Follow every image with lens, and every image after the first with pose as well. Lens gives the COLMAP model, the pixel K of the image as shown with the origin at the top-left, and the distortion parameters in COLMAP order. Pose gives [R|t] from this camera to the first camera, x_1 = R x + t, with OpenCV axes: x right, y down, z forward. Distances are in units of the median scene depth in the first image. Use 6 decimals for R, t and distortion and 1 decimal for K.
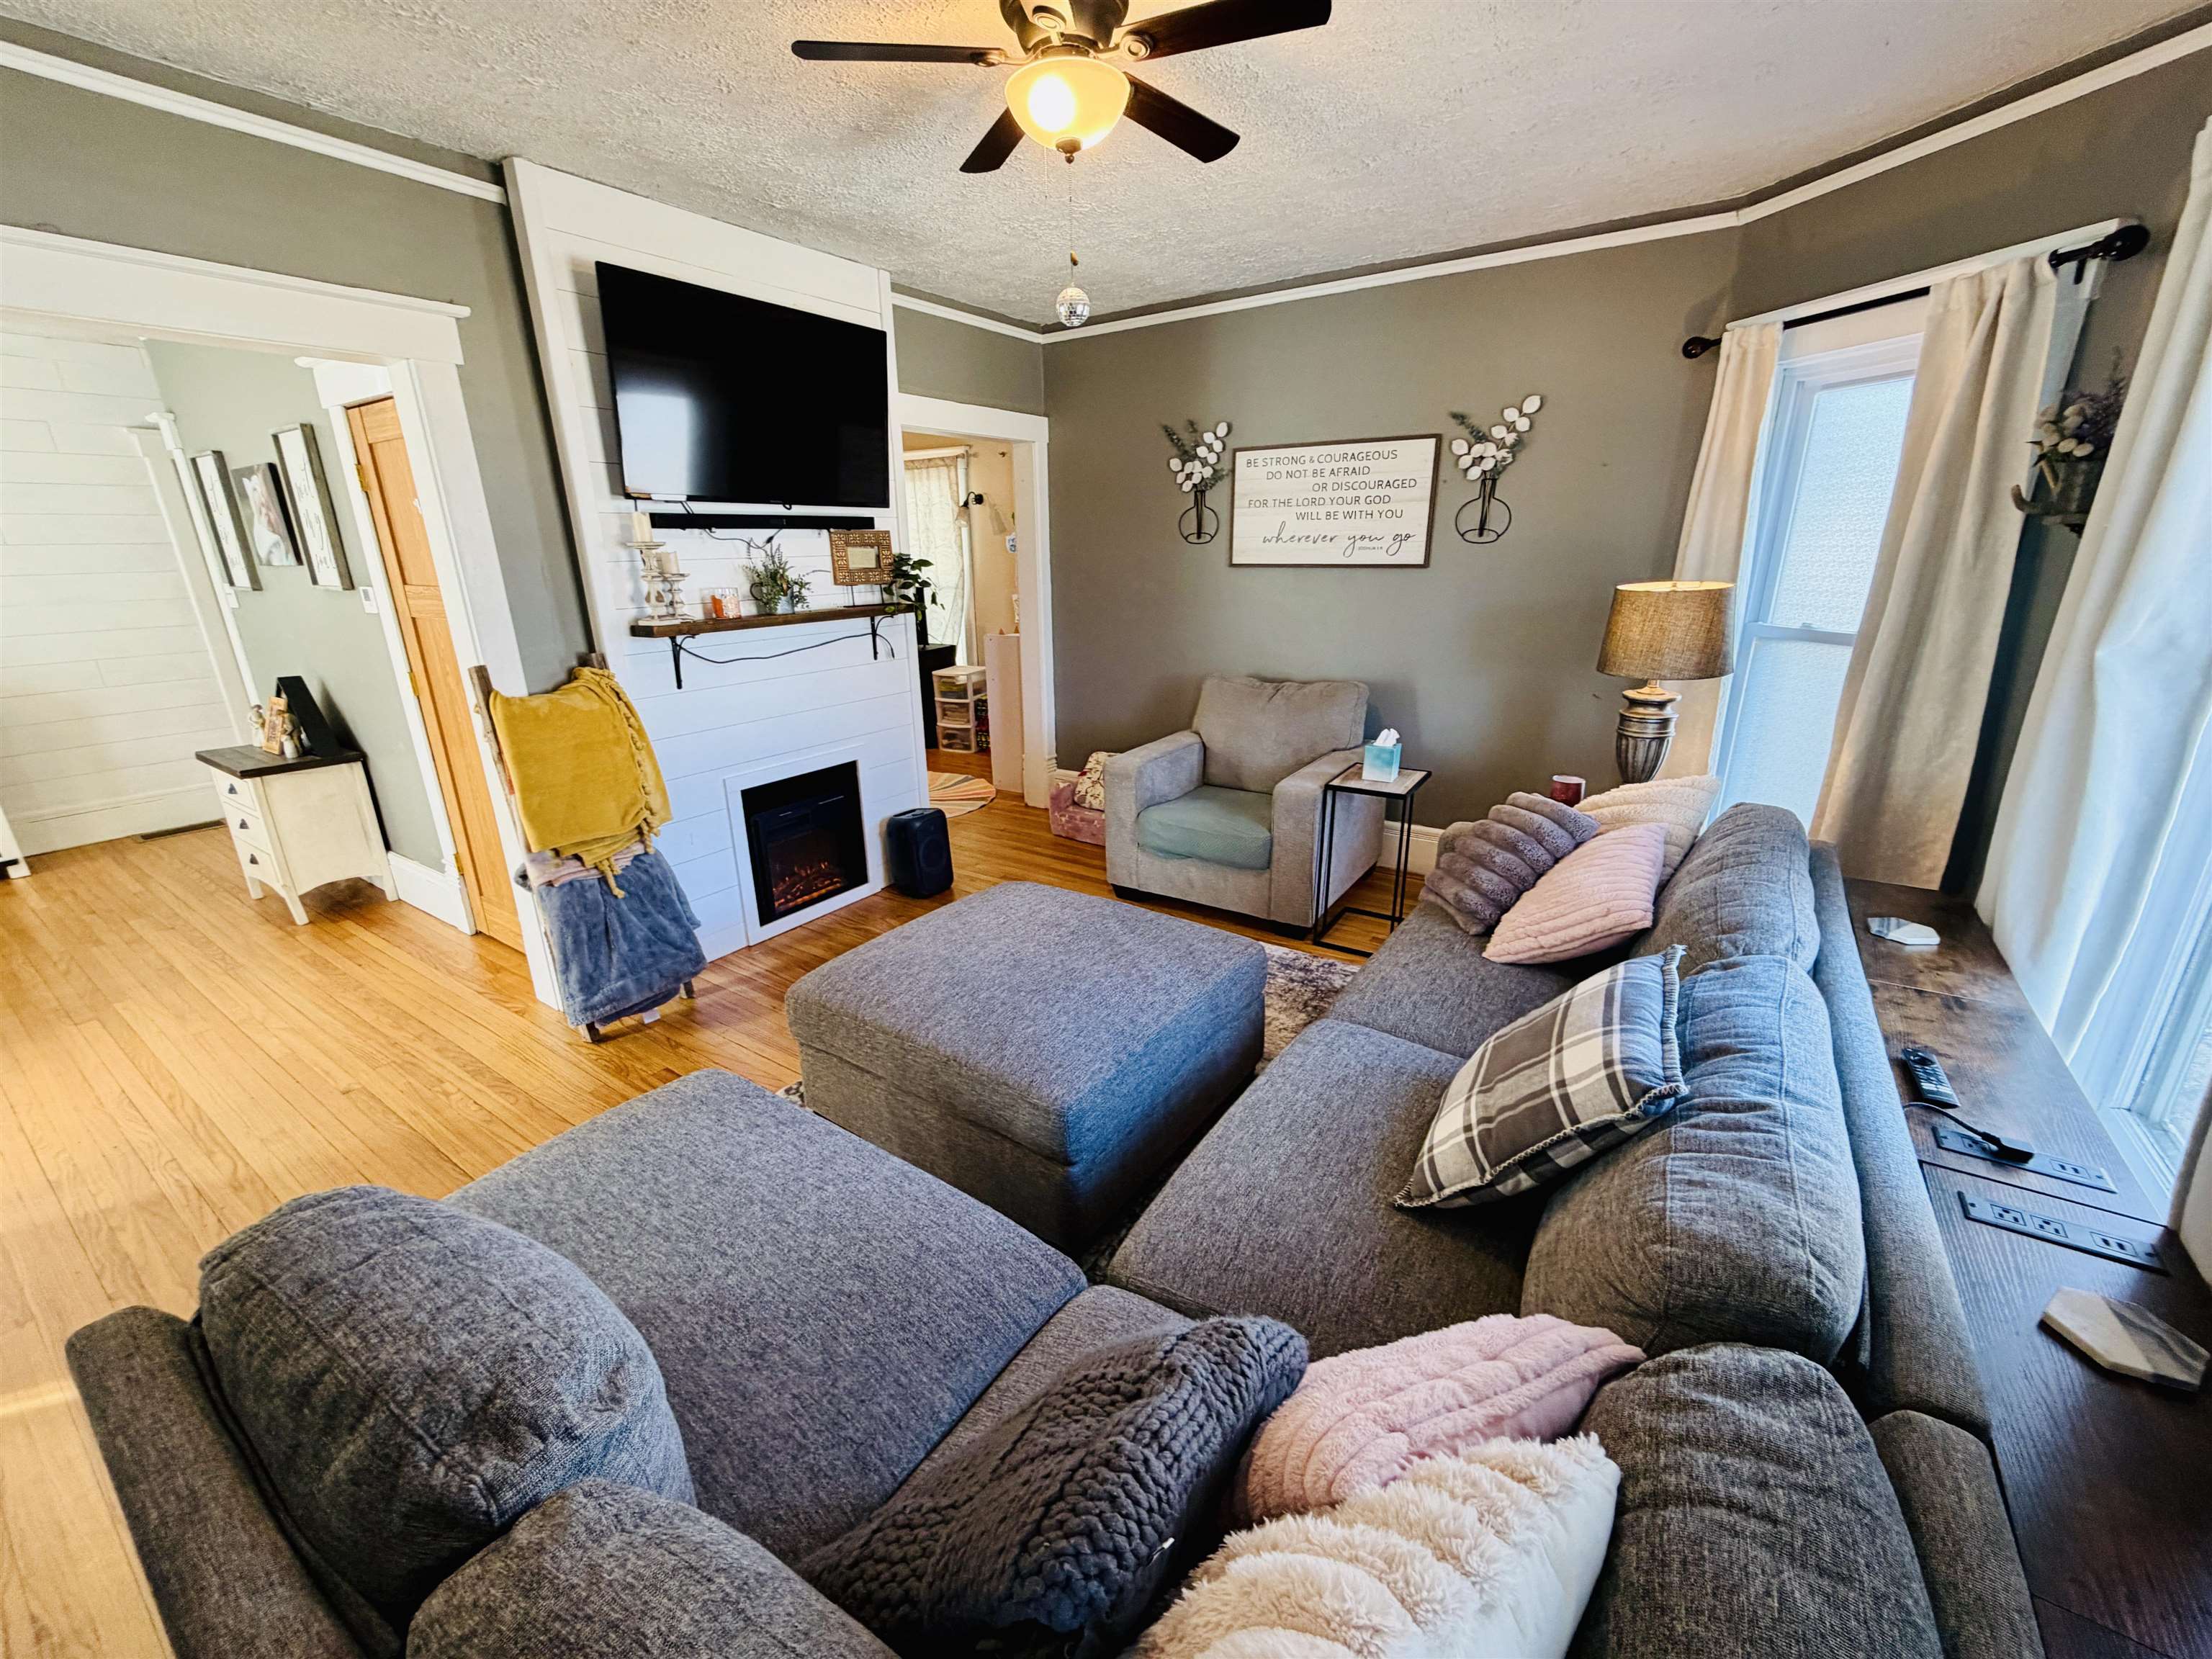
lens RADIAL K [[879.5, 0, 1098.6], [0, 879.5, 829.3], [0, 0, 1]] dist [0.000184, -0.000892]
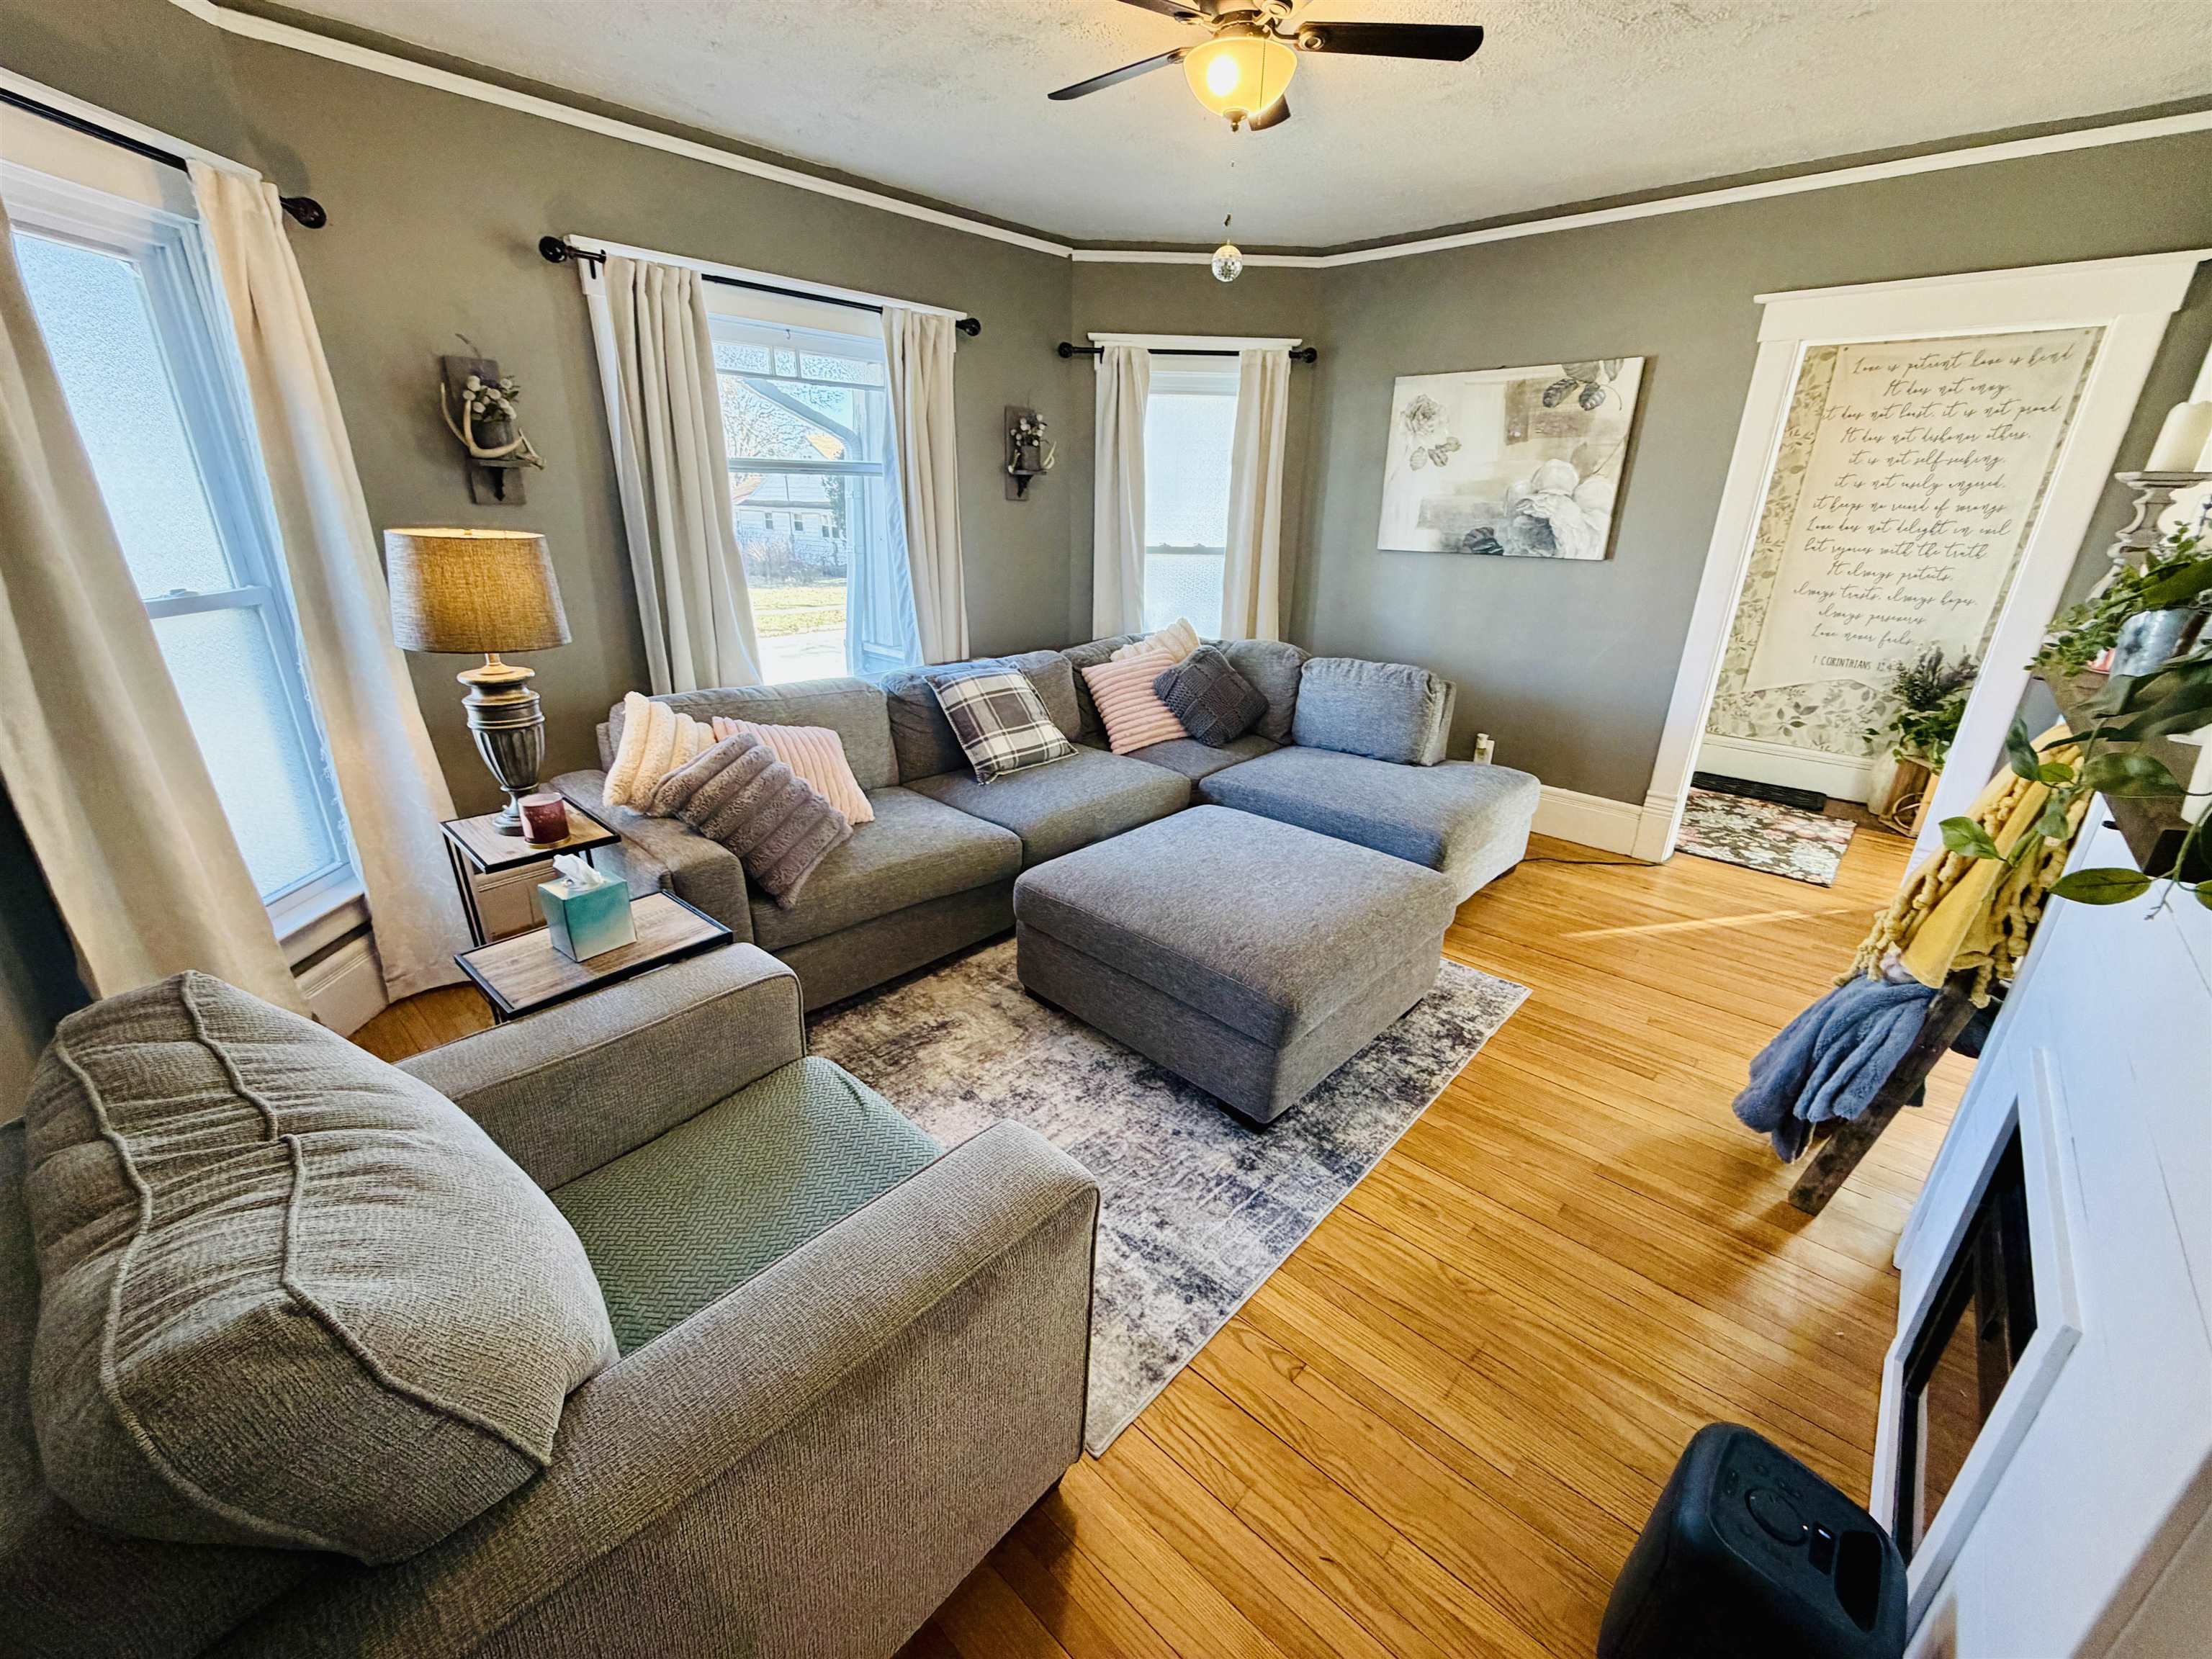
lens RADIAL K [[879.5, 0, 1098.6], [0, 879.5, 829.3], [0, 0, 1]] dist [0.000184, -0.000892]
pose [[-0.988454, -0.054758, 0.141282, -0.034254], [0.045993, 0.779995, 0.624093, -0.387293], [-0.144373, 0.623386, -0.768470, 1.223476]]
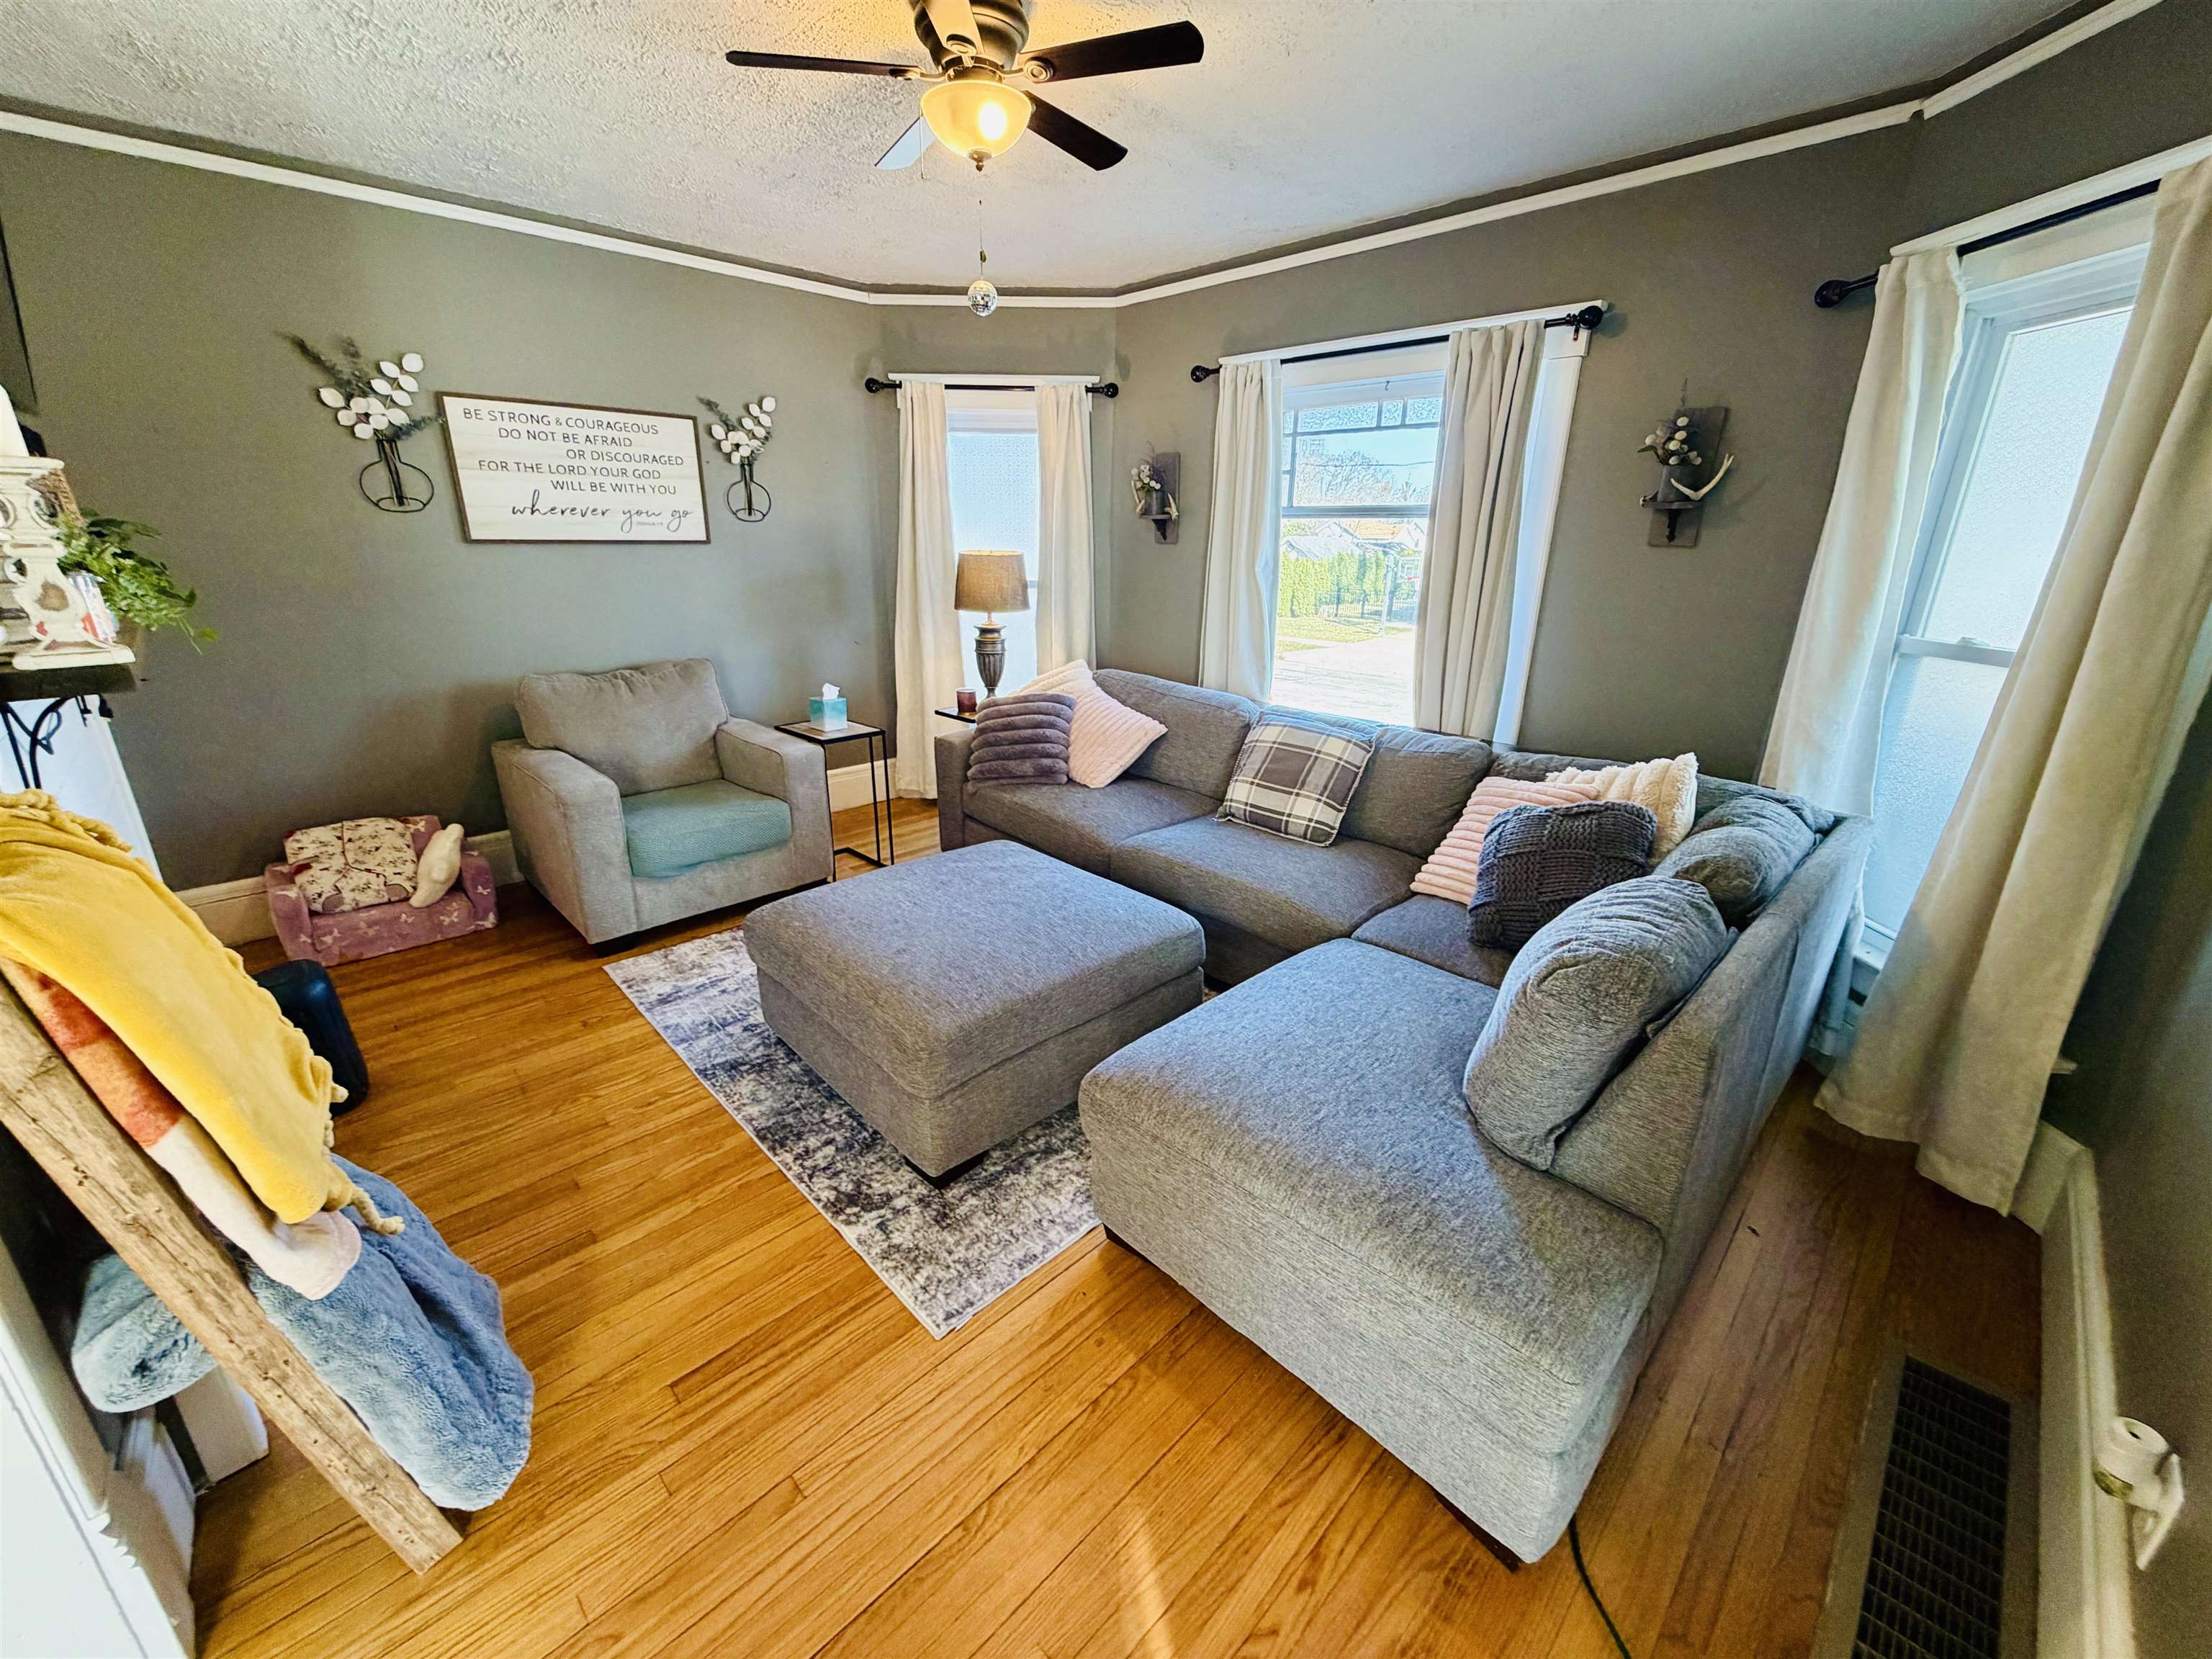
lens RADIAL K [[879.5, 0, 1098.6], [0, 879.5, 829.3], [0, 0, 1]] dist [0.000184, -0.000892]
pose [[0.197998, -0.298181, 0.933748, -0.661415], [0.290558, 0.927647, 0.234621, -0.096034], [-0.936148, 0.224853, 0.270311, 0.373498]]
